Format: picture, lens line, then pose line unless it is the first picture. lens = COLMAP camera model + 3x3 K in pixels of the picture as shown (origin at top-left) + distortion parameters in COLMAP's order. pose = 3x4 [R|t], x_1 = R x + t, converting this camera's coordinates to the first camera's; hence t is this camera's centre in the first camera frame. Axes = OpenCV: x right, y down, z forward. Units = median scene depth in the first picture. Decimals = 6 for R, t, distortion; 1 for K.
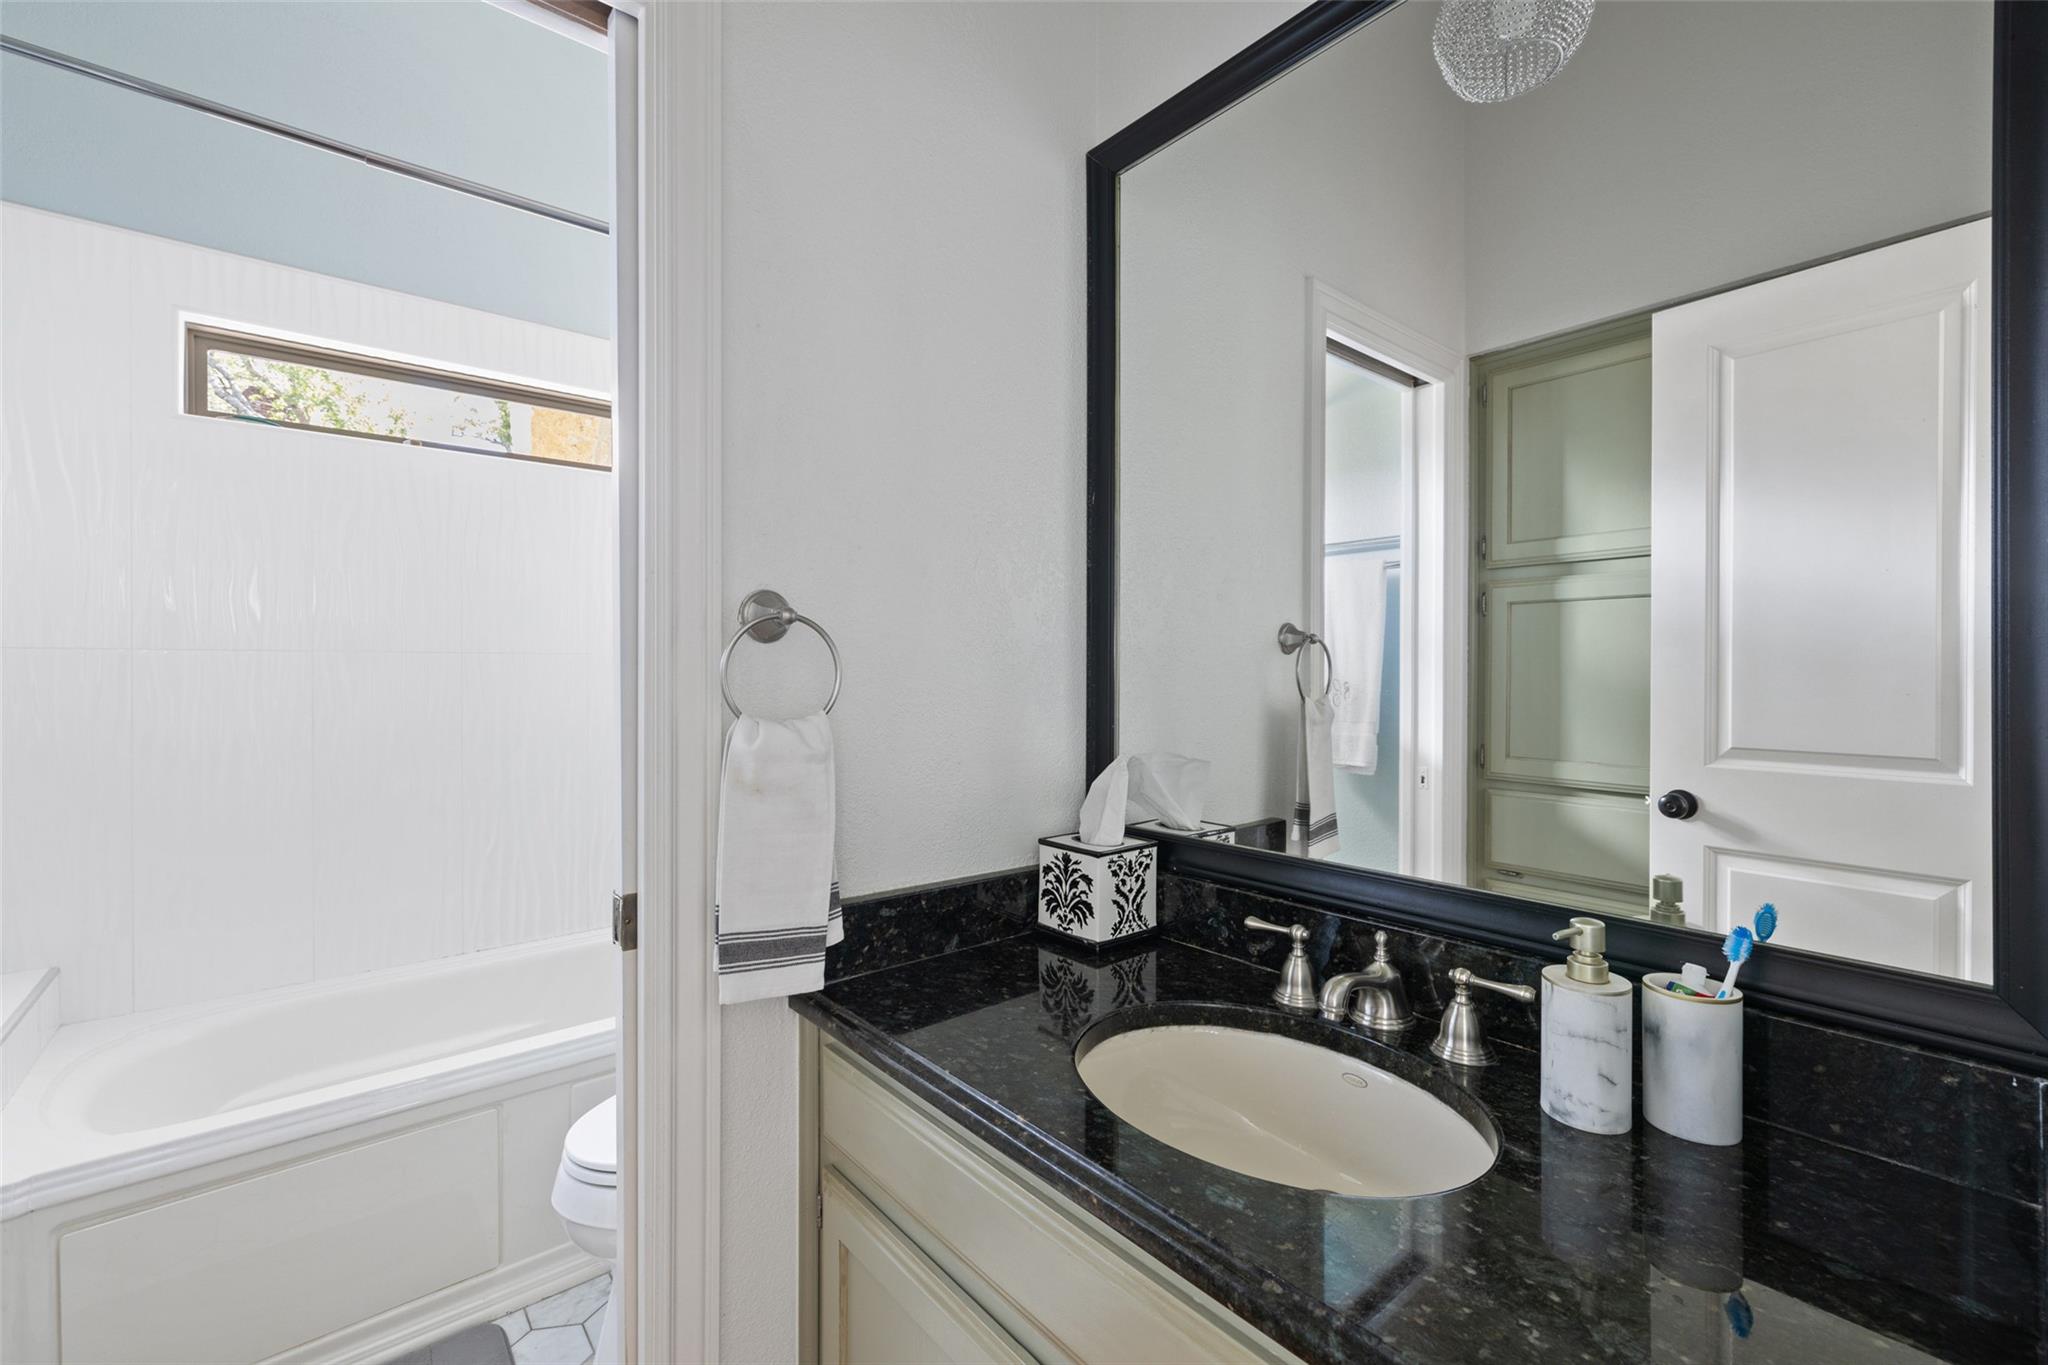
lens RADIAL K [[845.3, 0, 1034.1], [0, 845.3, 680.1], [0, 0, 1]] dist [0.001045, -0.000073]
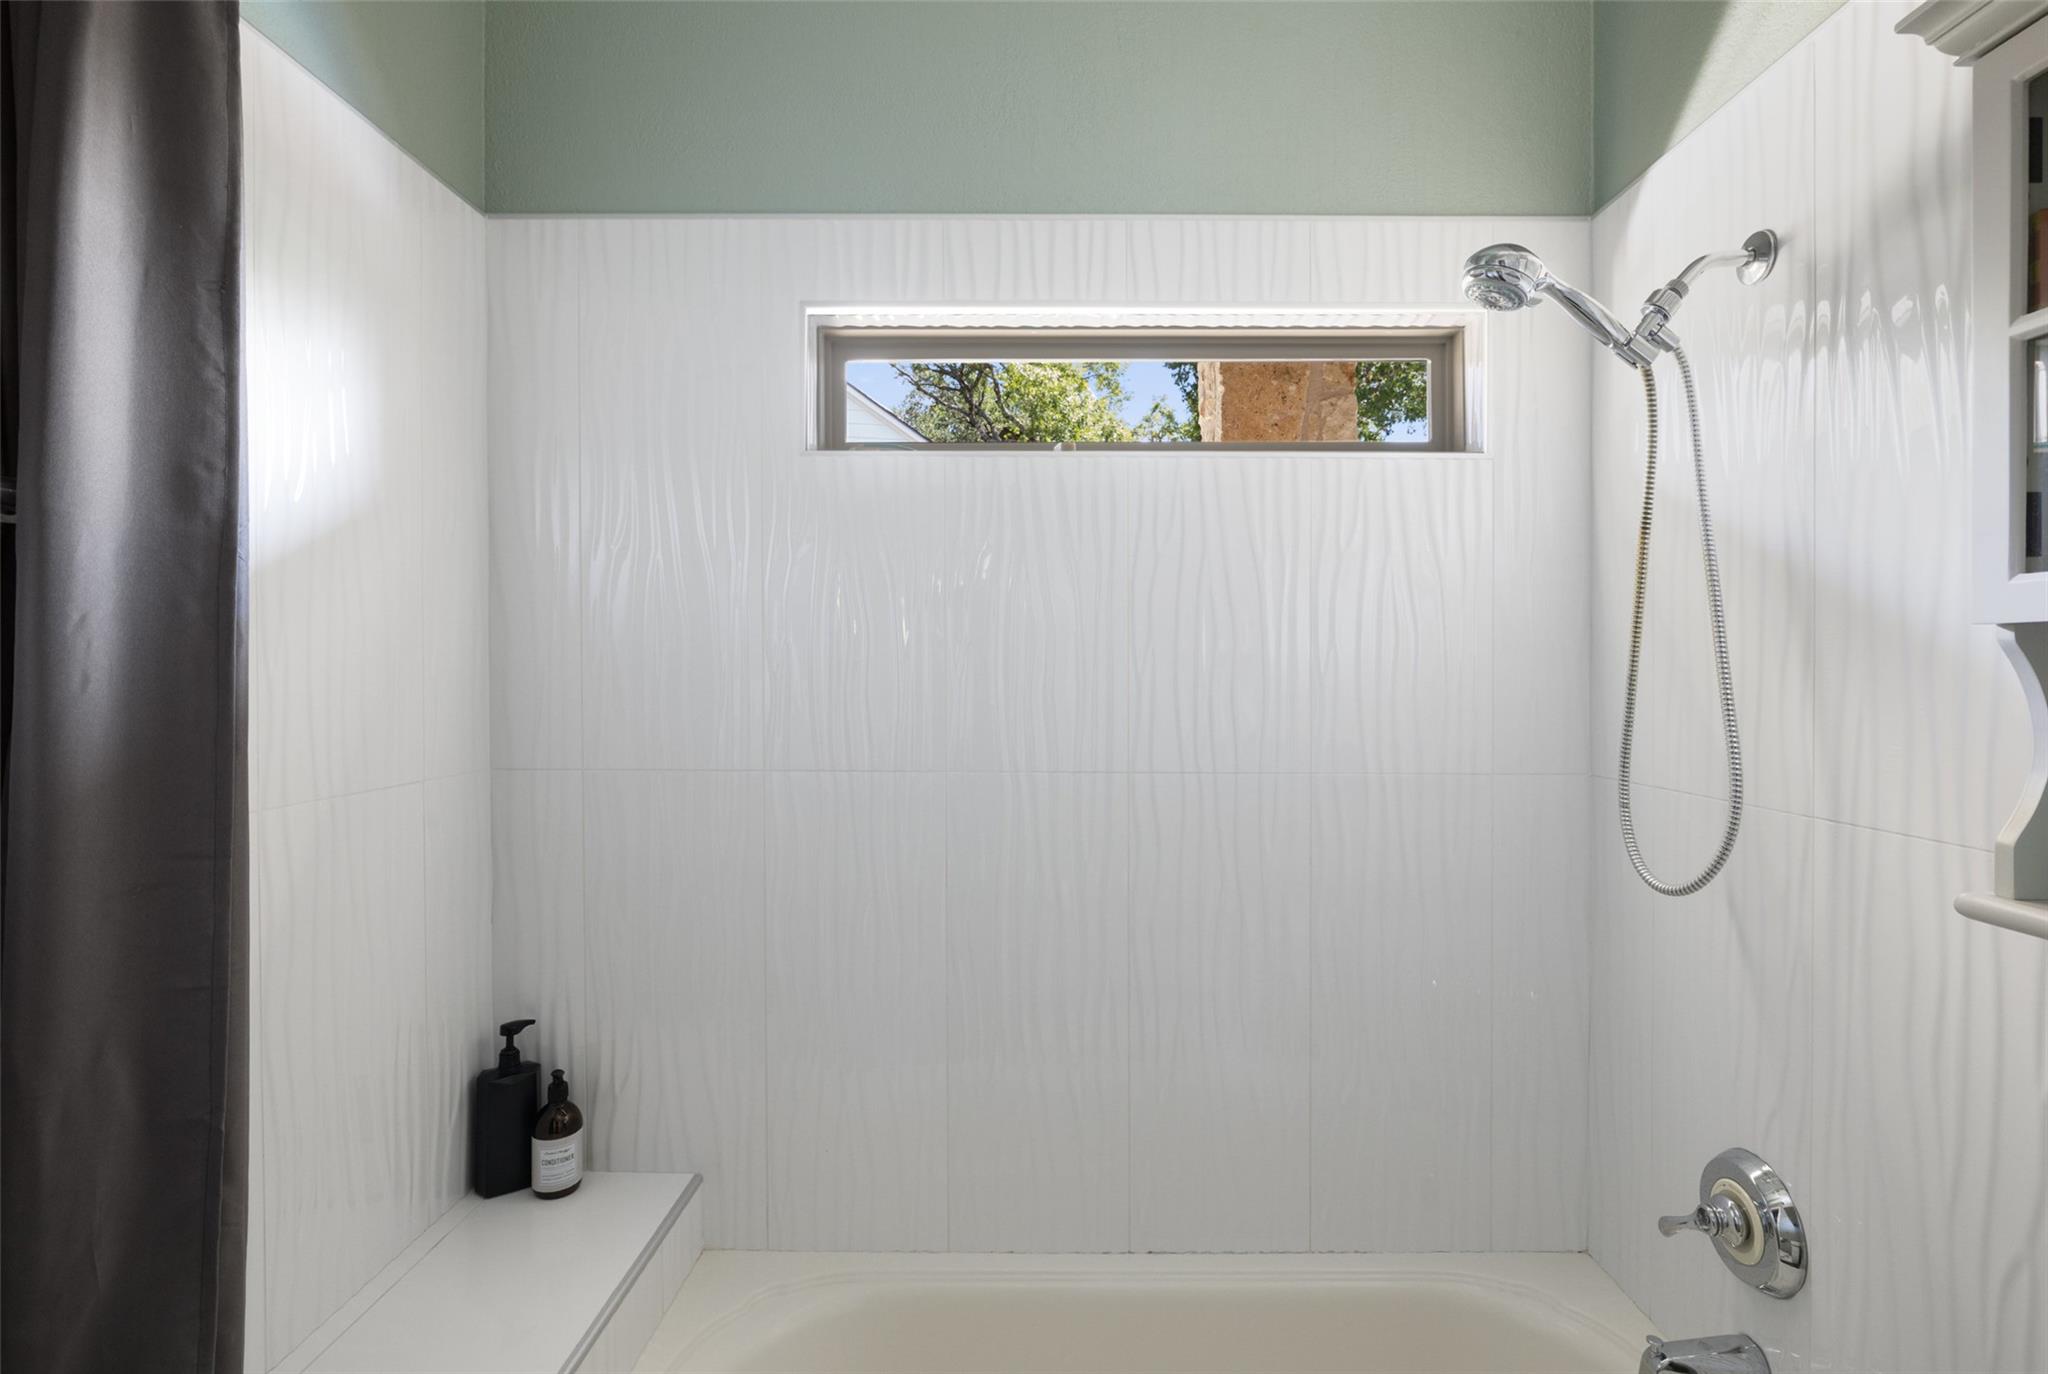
lens RADIAL K [[1006.0, 0, 1026.1], [0, 1006.0, 683.9], [0, 0, 1]] dist [0.000280, -0.000030]
pose [[0.749433, 0.005917, -0.662054, -0.284737], [-0.008169, 0.999967, -0.000310, -0.112160], [0.662030, 0.005641, 0.749456, 0.459342]]
